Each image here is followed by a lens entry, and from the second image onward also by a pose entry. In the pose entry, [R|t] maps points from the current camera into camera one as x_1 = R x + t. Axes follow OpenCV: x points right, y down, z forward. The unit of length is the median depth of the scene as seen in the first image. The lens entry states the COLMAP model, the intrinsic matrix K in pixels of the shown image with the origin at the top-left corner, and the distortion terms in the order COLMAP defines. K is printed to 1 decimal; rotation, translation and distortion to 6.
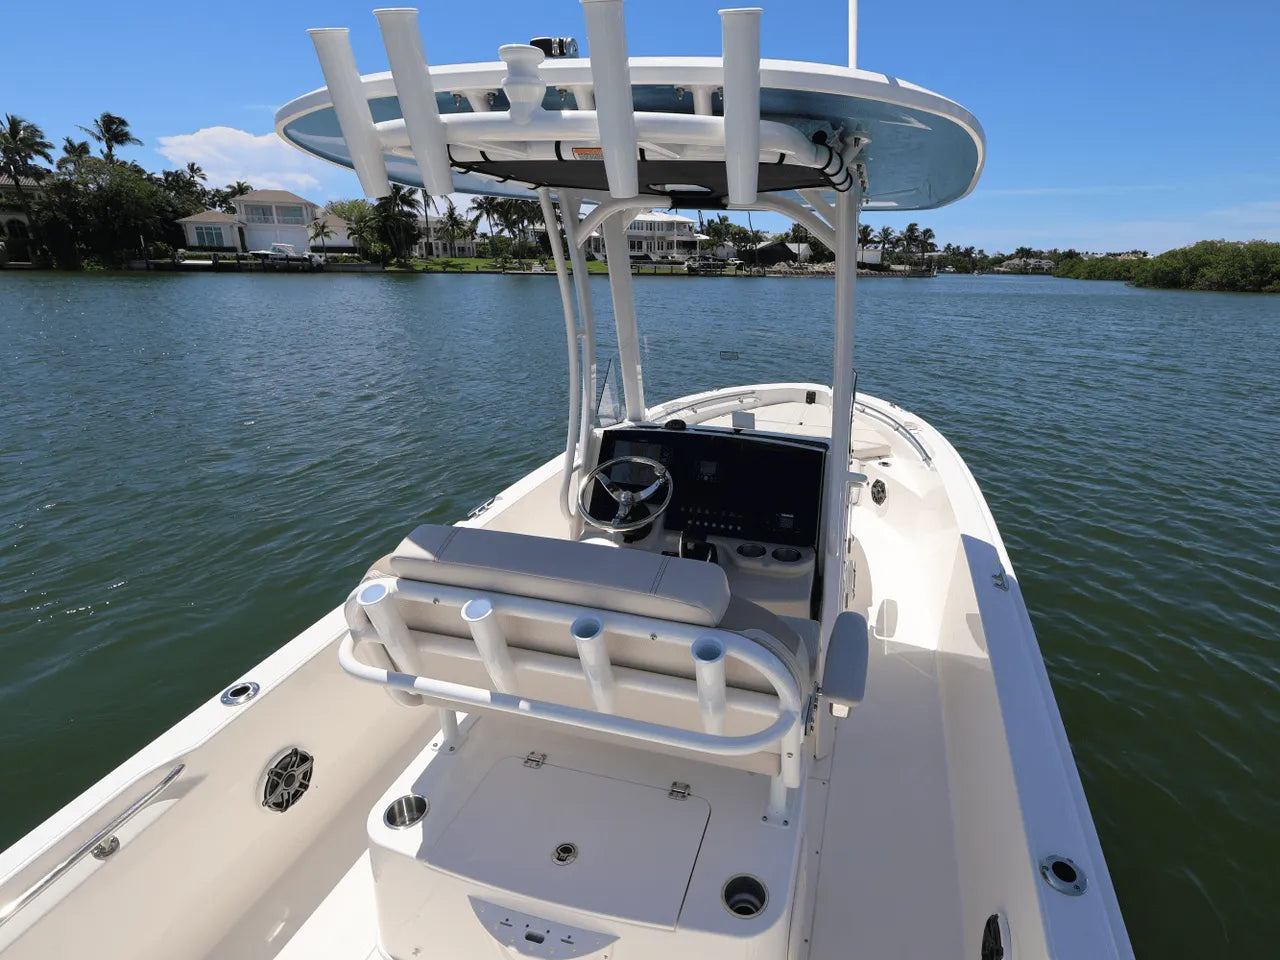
lens RADIAL K [[844.7, 0, 633.1], [0, 844.7, 440.6], [0, 0, 1]] dist [0.001262, 0.000972]
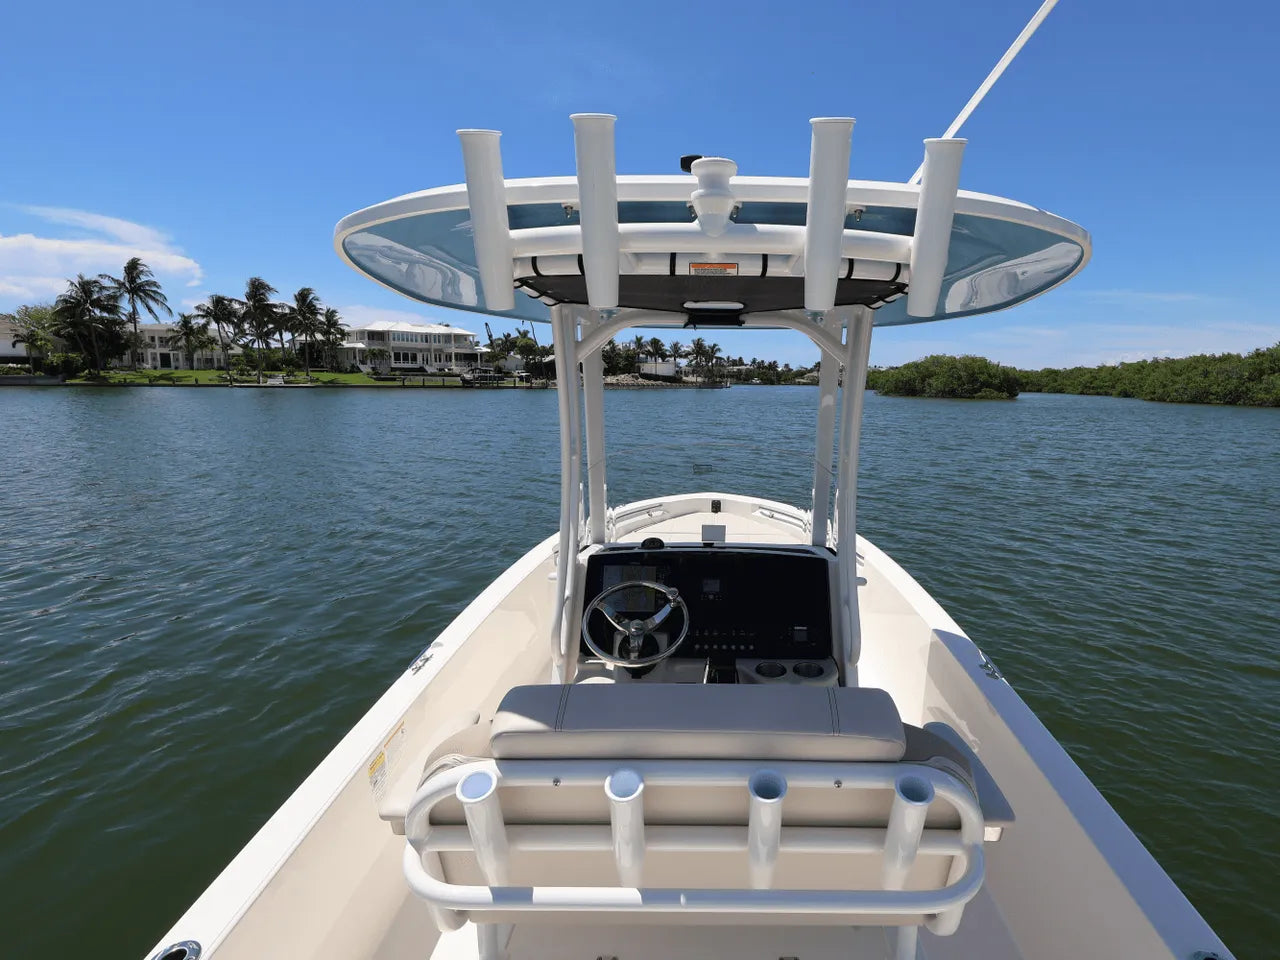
lens RADIAL K [[837.7, 0, 661.4], [0, 837.7, 405.1], [0, 0, 1]] dist [0.020825, 0.002032]
pose [[0.938354, -0.014396, 0.345375, -0.090592], [0.072905, 0.984900, -0.157024, -0.007673], [-0.337899, 0.172524, 0.925235, 0.032088]]
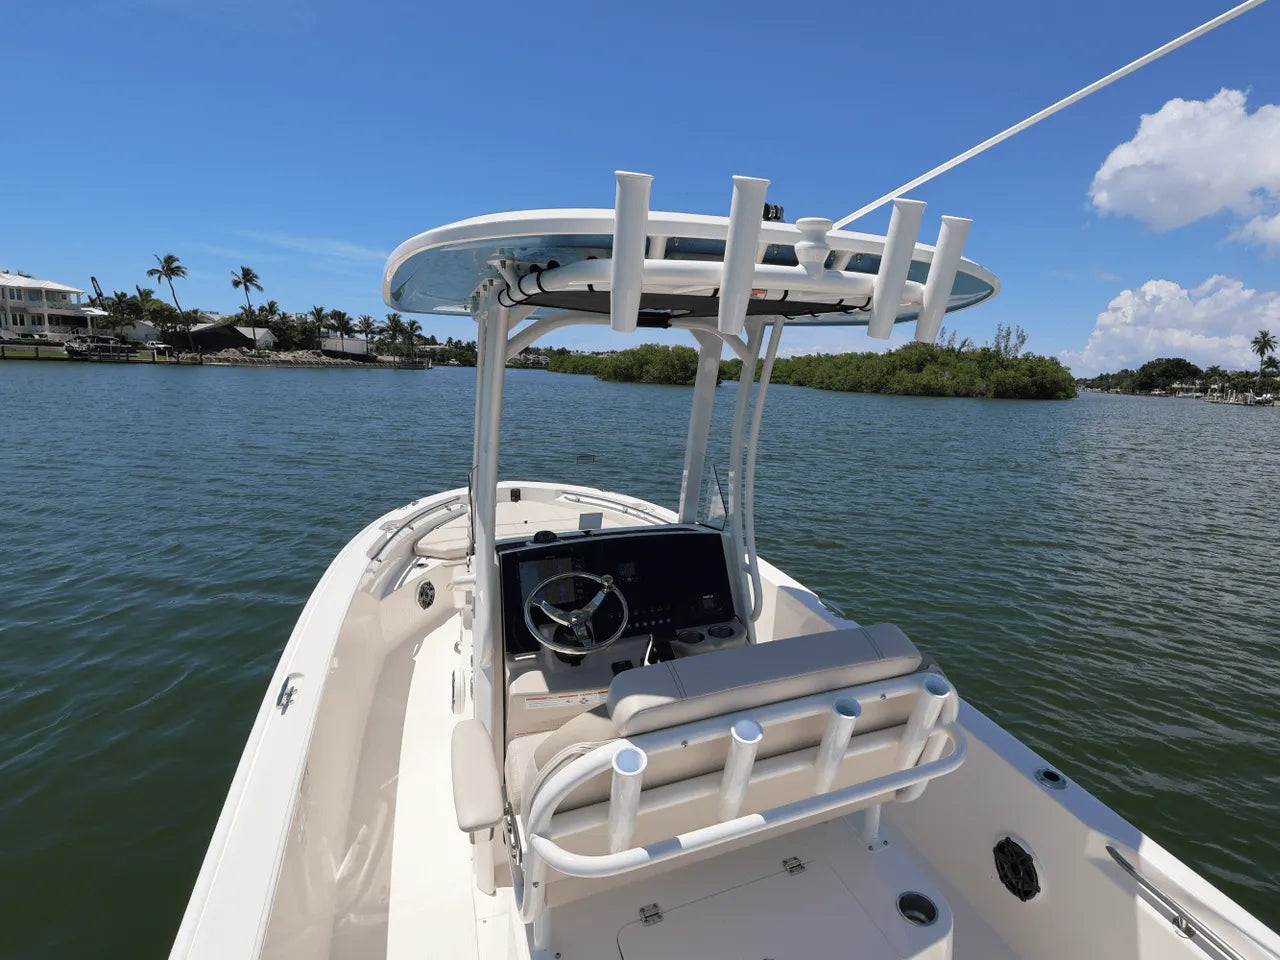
lens RADIAL K [[976.6, 0, 645.1], [0, 976.6, 364.8], [0, 0, 1]] dist [-0.000724, -0.001270]
pose [[0.587065, 0.004350, 0.809528, -0.493861], [0.134856, 0.985488, -0.103092, -0.052106], [-0.798228, 0.169692, 0.577959, 0.147341]]
